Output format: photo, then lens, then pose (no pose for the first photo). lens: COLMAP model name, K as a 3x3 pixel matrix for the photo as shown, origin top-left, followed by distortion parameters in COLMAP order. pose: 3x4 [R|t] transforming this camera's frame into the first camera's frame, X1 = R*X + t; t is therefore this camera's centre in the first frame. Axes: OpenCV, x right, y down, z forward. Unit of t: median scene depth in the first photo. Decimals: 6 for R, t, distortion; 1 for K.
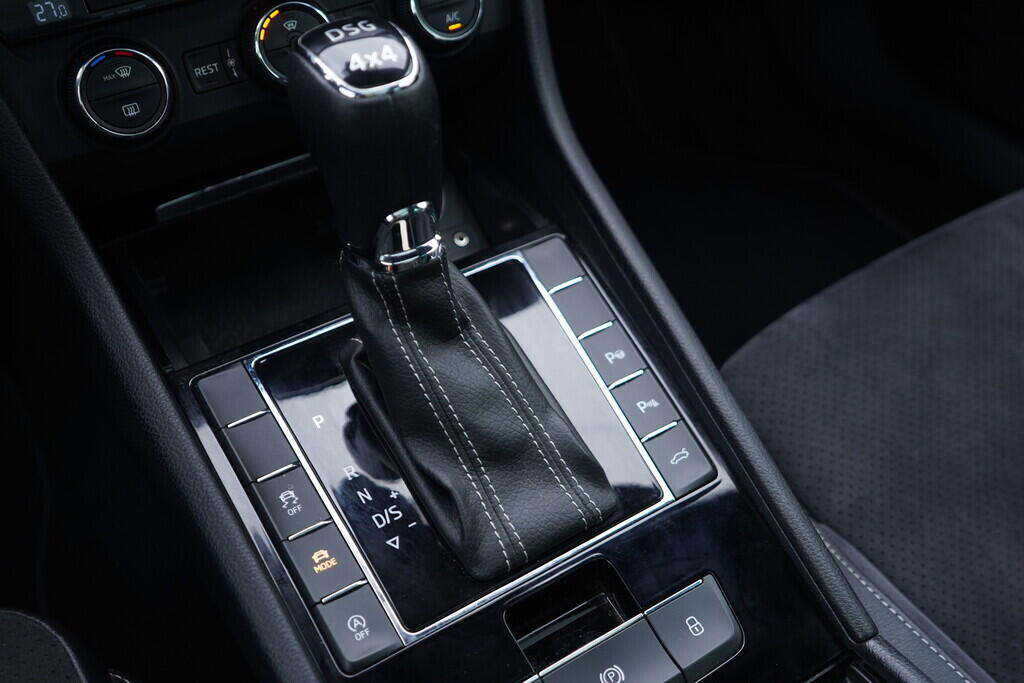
lens RADIAL K [[1039.9, 0, 512.0], [0, 1039.9, 341.5], [0, 0, 1]] dist [0.004386, -0.000882]
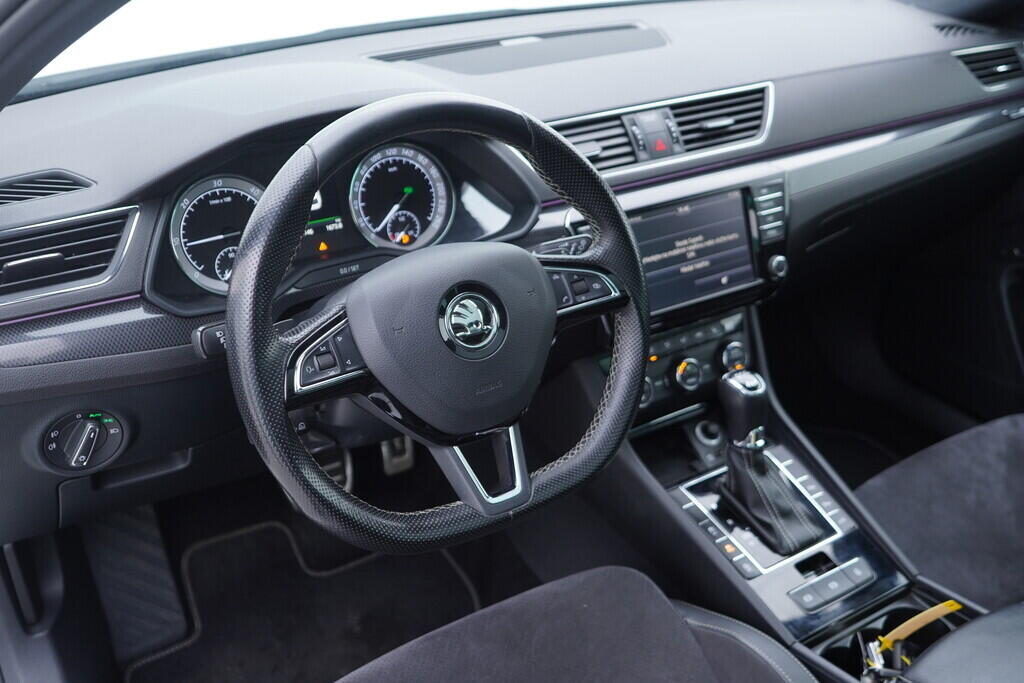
lens RADIAL K [[1043.5, 0, 512.1], [0, 1043.5, 338.0], [0, 0, 1]] dist [-0.004458, 0.024623]
pose [[0.999944, 0.002707, 0.010254, -0.787516], [0.000124, 0.963829, -0.266522, 0.403362], [-0.010605, 0.266508, 0.963774, -1.894454]]
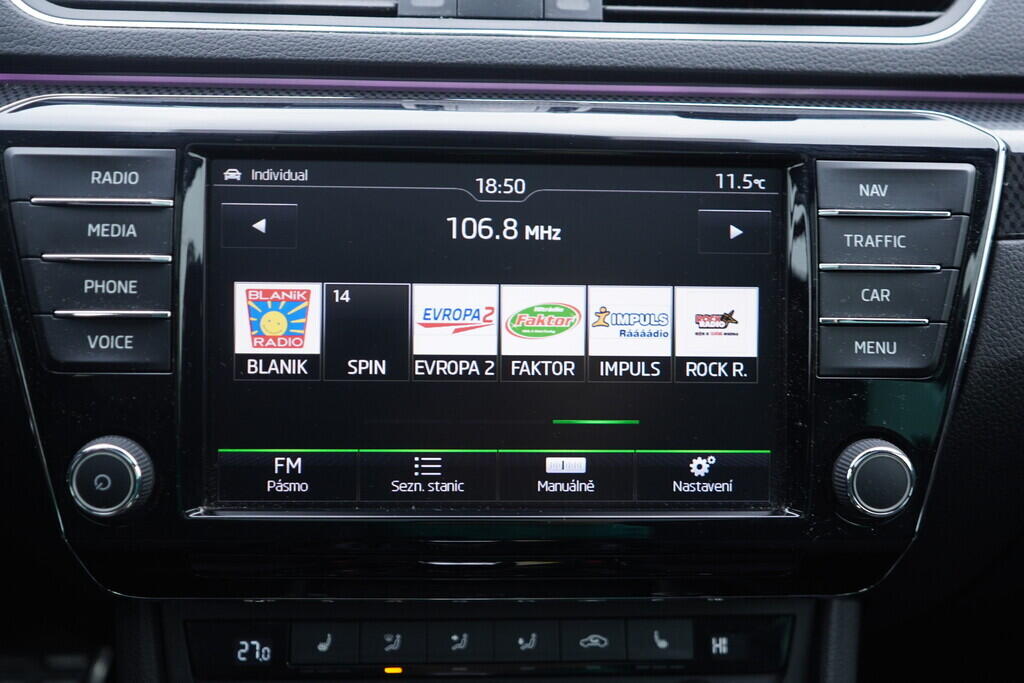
lens RADIAL K [[1039.9, 0, 512.0], [0, 1039.9, 341.5], [0, 0, 1]] dist [0.004386, -0.000882]
pose [[0.870735, 0.191336, -0.453003, 0.122886], [-0.357656, 0.878638, -0.316351, -0.359376], [0.337496, 0.437477, 0.833493, 0.195205]]
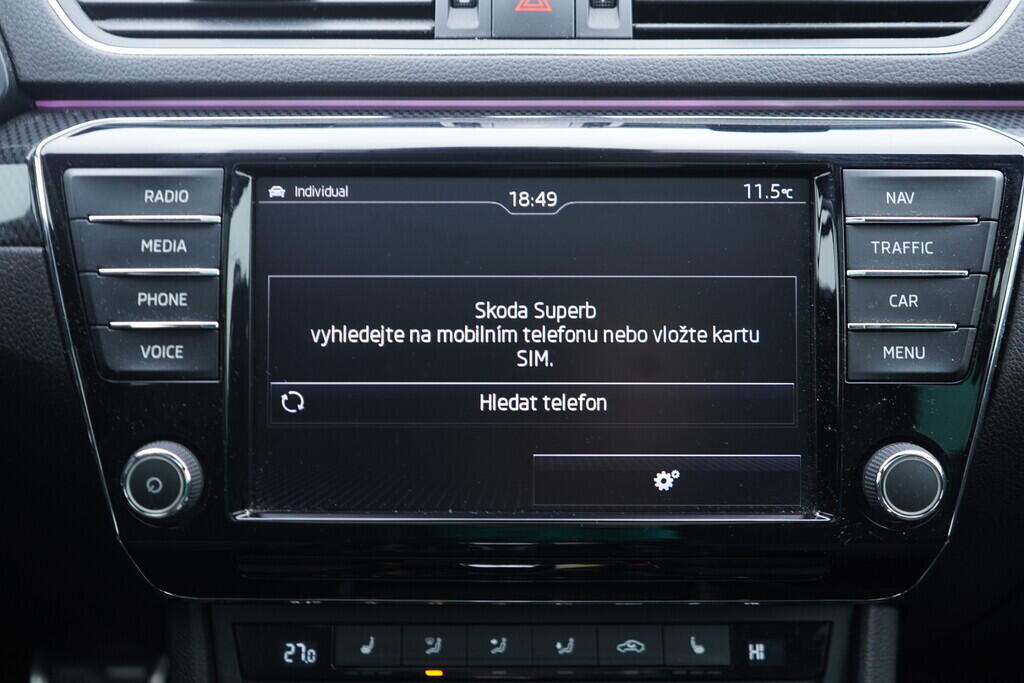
lens RADIAL K [[1043.5, 0, 512.1], [0, 1043.5, 338.0], [0, 0, 1]] dist [-0.004458, 0.024623]
pose [[0.847188, 0.174151, -0.501940, 0.151997], [-0.367988, 0.873786, -0.317935, -0.347867], [0.383219, 0.454059, 0.804347, 0.183222]]
